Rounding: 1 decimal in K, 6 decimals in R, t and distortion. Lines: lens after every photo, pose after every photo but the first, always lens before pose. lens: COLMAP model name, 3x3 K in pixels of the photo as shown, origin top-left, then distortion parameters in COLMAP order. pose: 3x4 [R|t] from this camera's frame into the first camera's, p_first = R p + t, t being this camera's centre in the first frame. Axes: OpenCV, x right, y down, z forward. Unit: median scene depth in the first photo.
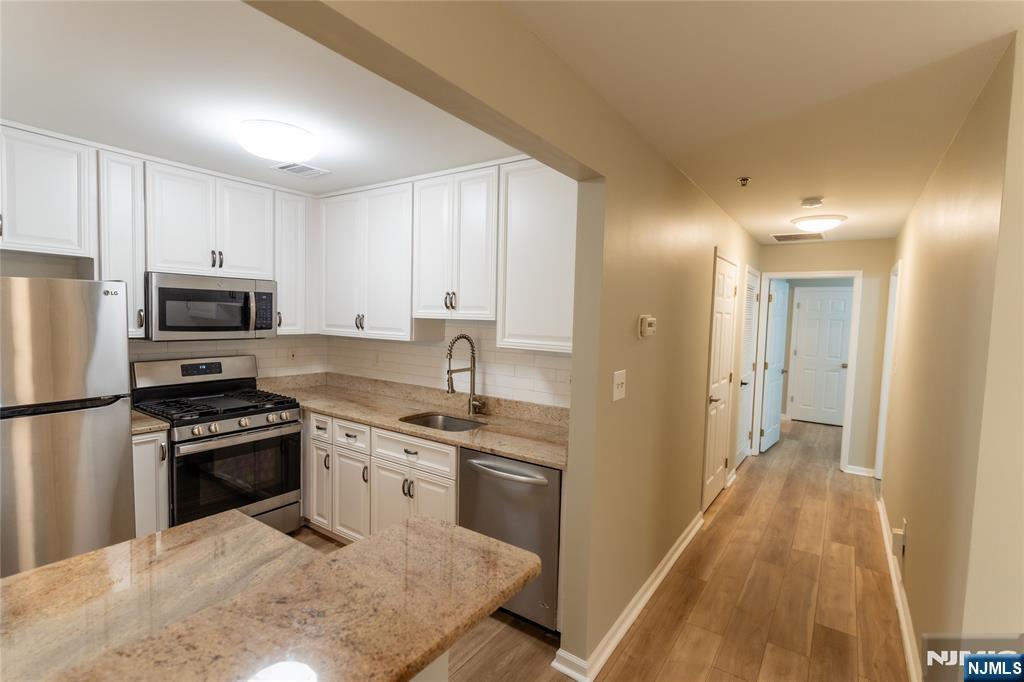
lens RADIAL K [[483.0, 0, 510.9], [0, 483.0, 342.7], [0, 0, 1]] dist [0.001570, -0.000363]
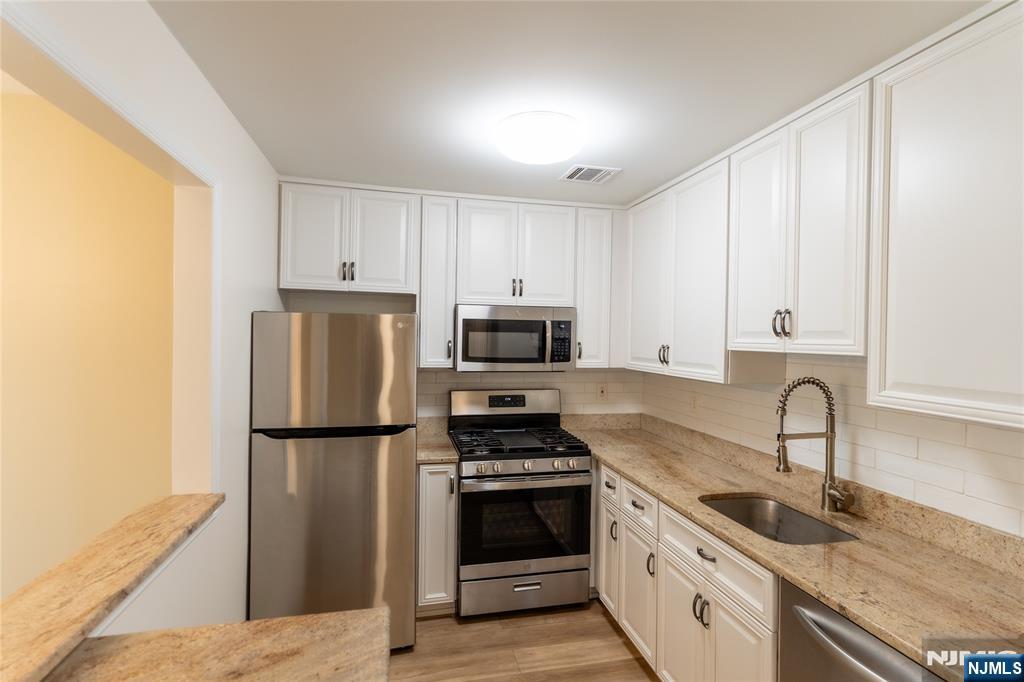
lens RADIAL K [[496.9, 0, 511.9], [0, 496.9, 342.5], [0, 0, 1]] dist [0.001675, 0.000334]
pose [[0.740702, -0.004641, -0.671817, 0.045040], [-0.036387, 0.998231, -0.047015, -0.017545], [0.670847, 0.059270, 0.739223, 0.268836]]
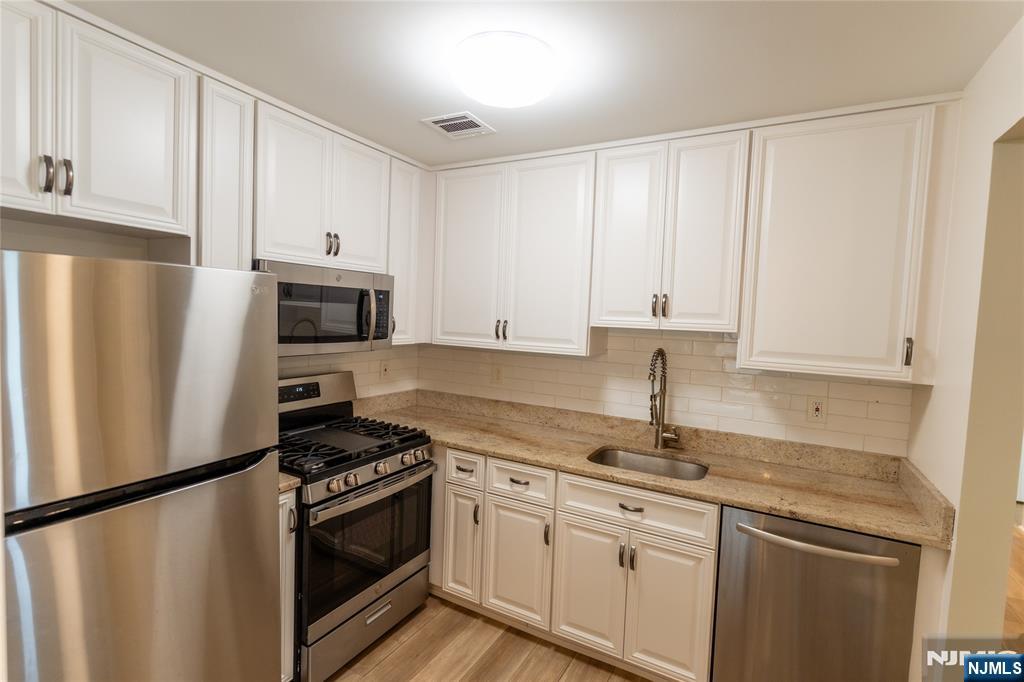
lens RADIAL K [[483.0, 0, 510.9], [0, 483.0, 342.7], [0, 0, 1]] dist [0.001570, -0.000363]
pose [[0.995015, 0.004890, 0.099606, -0.407841], [-0.005264, 0.999980, 0.003493, -0.027231], [-0.099587, -0.004000, 0.995021, 0.240933]]
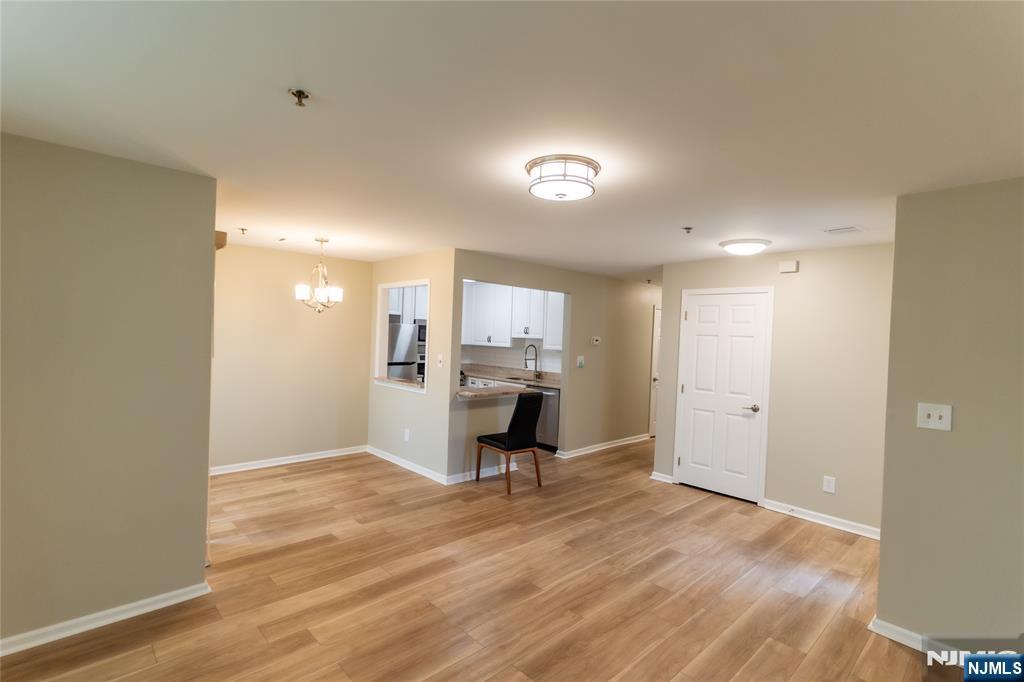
lens RADIAL K [[483.0, 0, 510.9], [0, 483.0, 342.7], [0, 0, 1]] dist [0.001570, -0.000363]
pose [[0.978142, 0.010390, -0.207677, 0.293496], [-0.019771, 0.998873, -0.043146, 0.078096], [0.206995, 0.046309, 0.977245, -1.348928]]
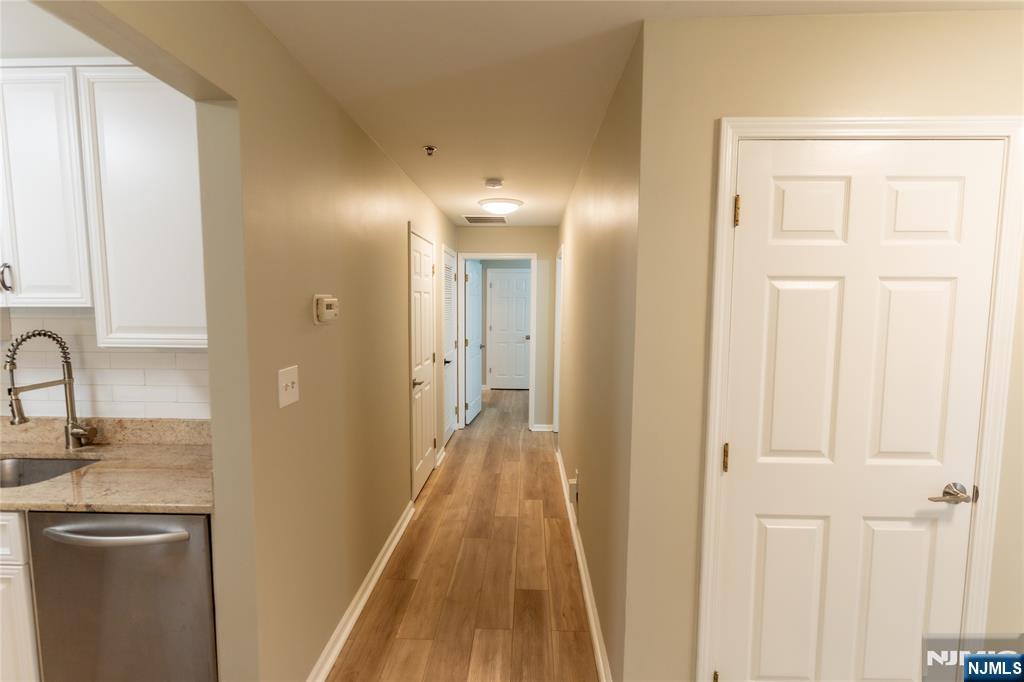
lens RADIAL K [[483.0, 0, 510.9], [0, 483.0, 342.7], [0, 0, 1]] dist [0.001570, -0.000363]
pose [[0.840637, -0.069236, 0.537155, 0.080246], [0.049142, 0.997455, 0.051658, -0.002638], [-0.539365, -0.017029, 0.841900, 0.112887]]
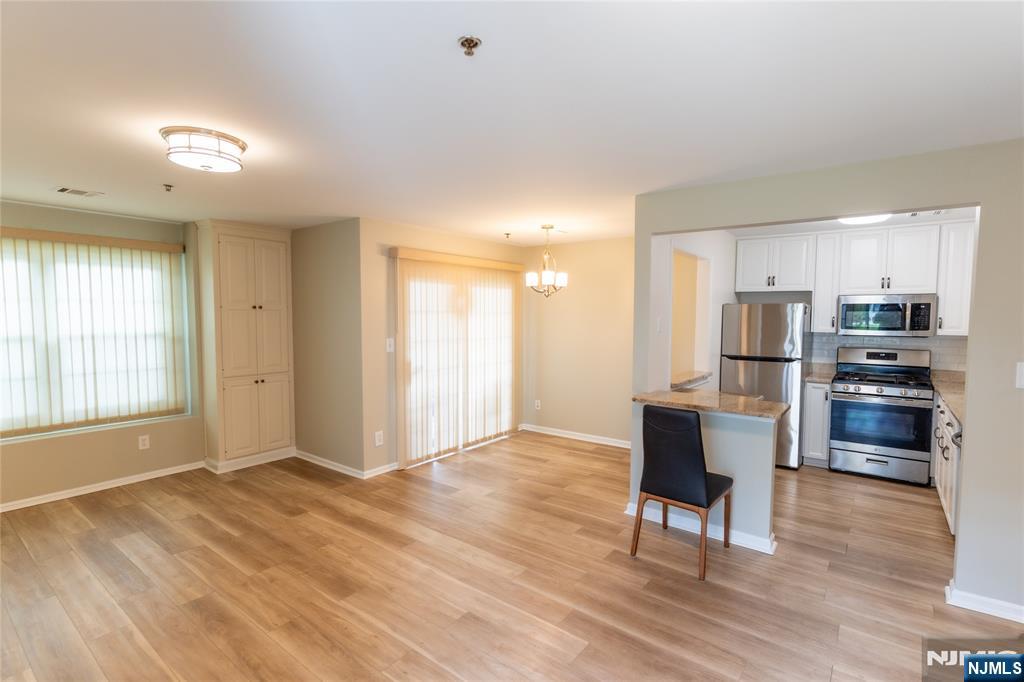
lens RADIAL K [[483.0, 0, 510.9], [0, 483.0, 342.7], [0, 0, 1]] dist [0.001570, -0.000363]
pose [[-0.046643, 0.029693, -0.998470, 0.953619], [-0.064374, 0.997391, 0.032668, 0.039382], [0.996835, 0.065799, -0.044609, -0.087707]]
